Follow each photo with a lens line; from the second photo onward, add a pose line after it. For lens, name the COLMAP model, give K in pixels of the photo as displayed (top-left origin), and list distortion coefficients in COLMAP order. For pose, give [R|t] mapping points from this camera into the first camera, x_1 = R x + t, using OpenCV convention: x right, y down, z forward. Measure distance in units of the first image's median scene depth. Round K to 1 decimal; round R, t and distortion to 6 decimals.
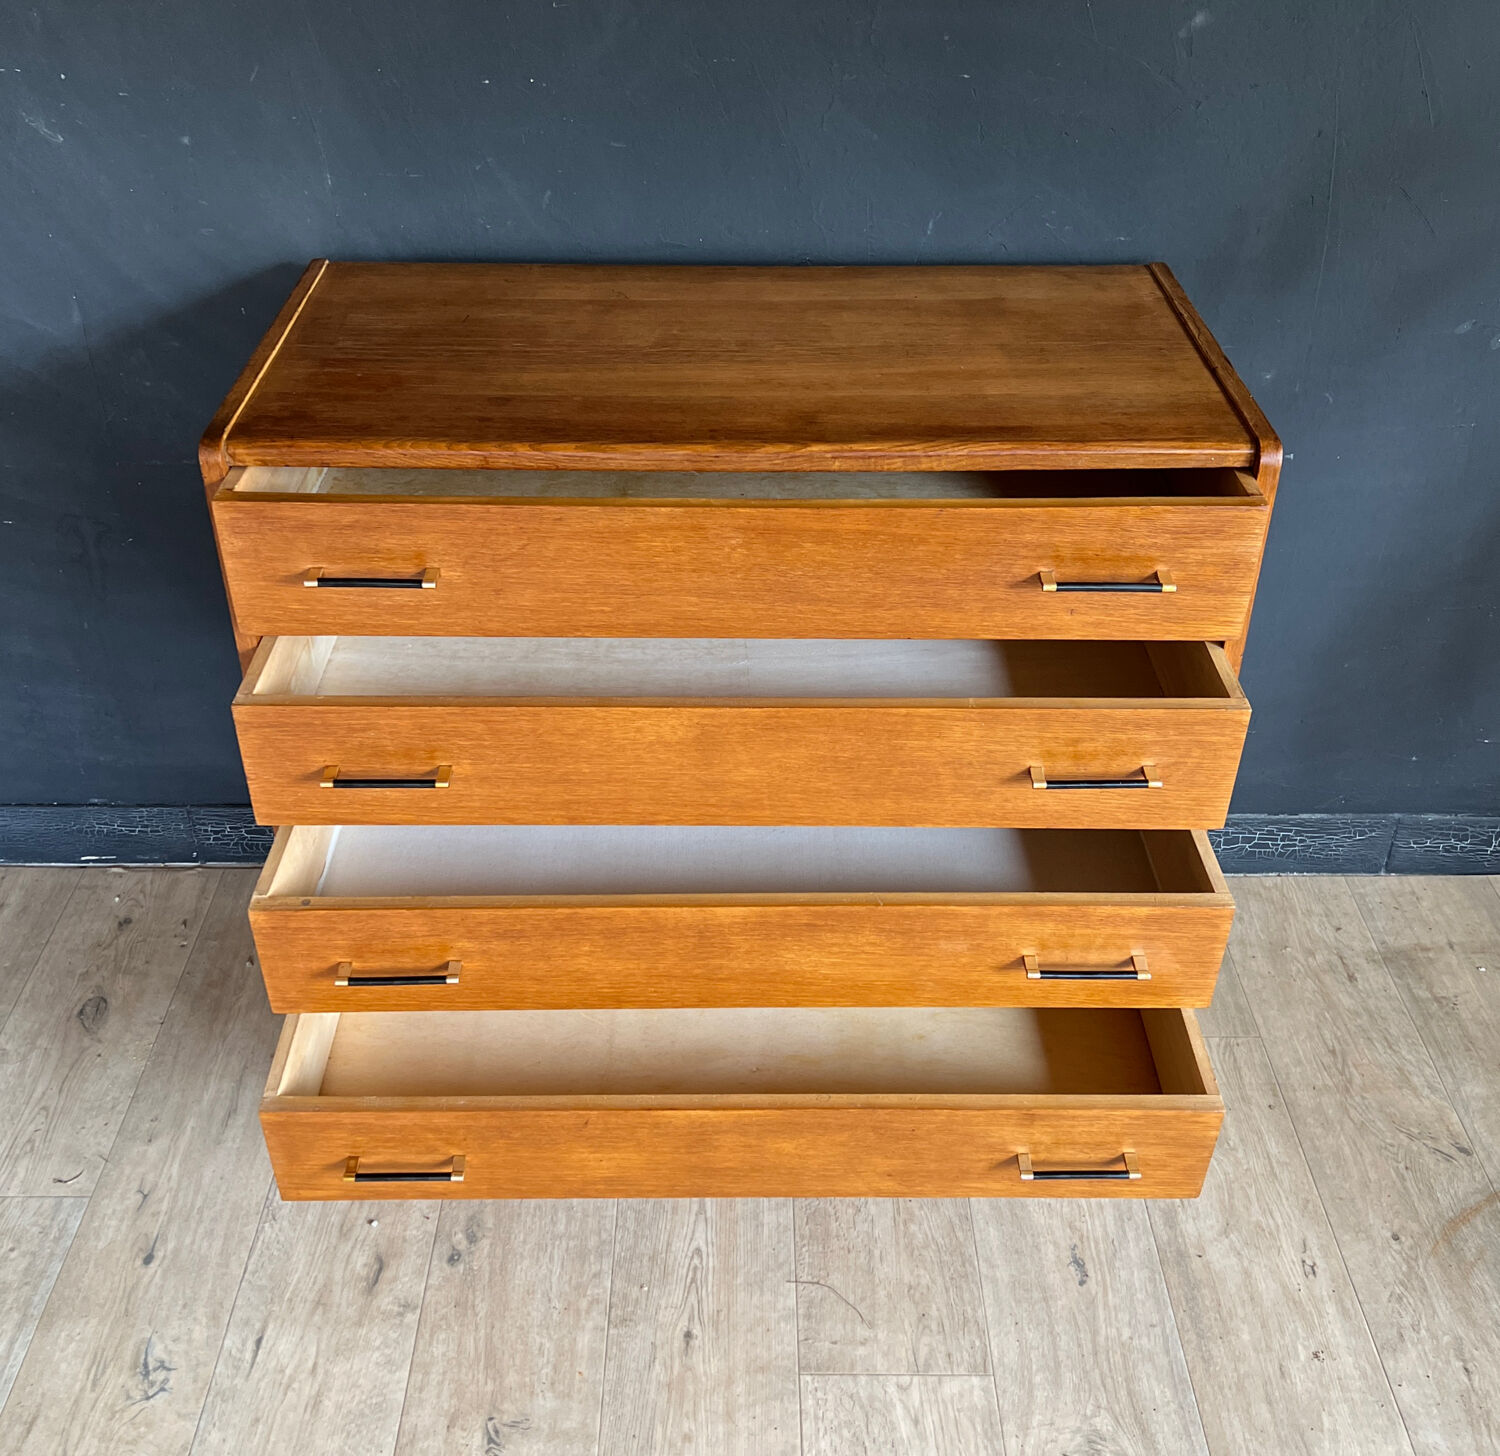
lens RADIAL K [[1566.0, 0, 743.9], [0, 1566.0, 719.4], [0, 0, 1]] dist [0.013758, 0.000000]
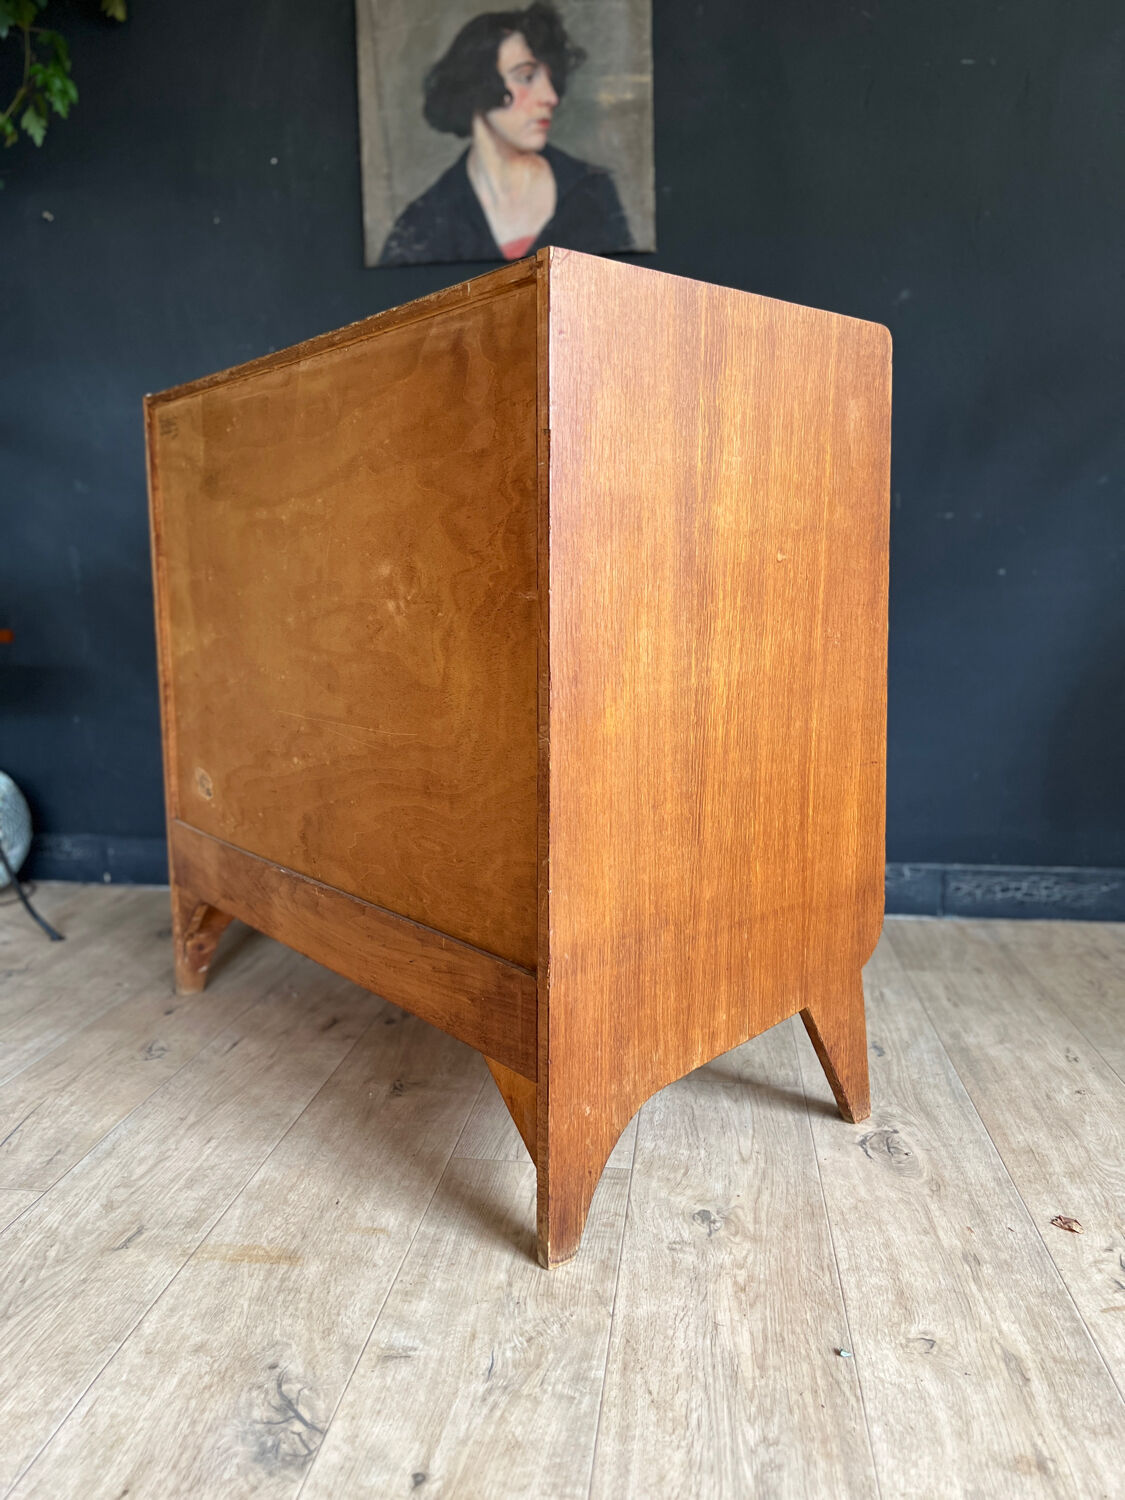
lens RADIAL K [[1137.4, 0, 571.6], [0, 1137.4, 729.3], [0, 0, 1]] dist [0.039258, -0.048548]
pose [[0.993121, 0.015865, -0.116015, 0.073585], [-0.067699, 0.886200, -0.458331, 0.558878], [0.095541, 0.463032, 0.881177, 0.061911]]
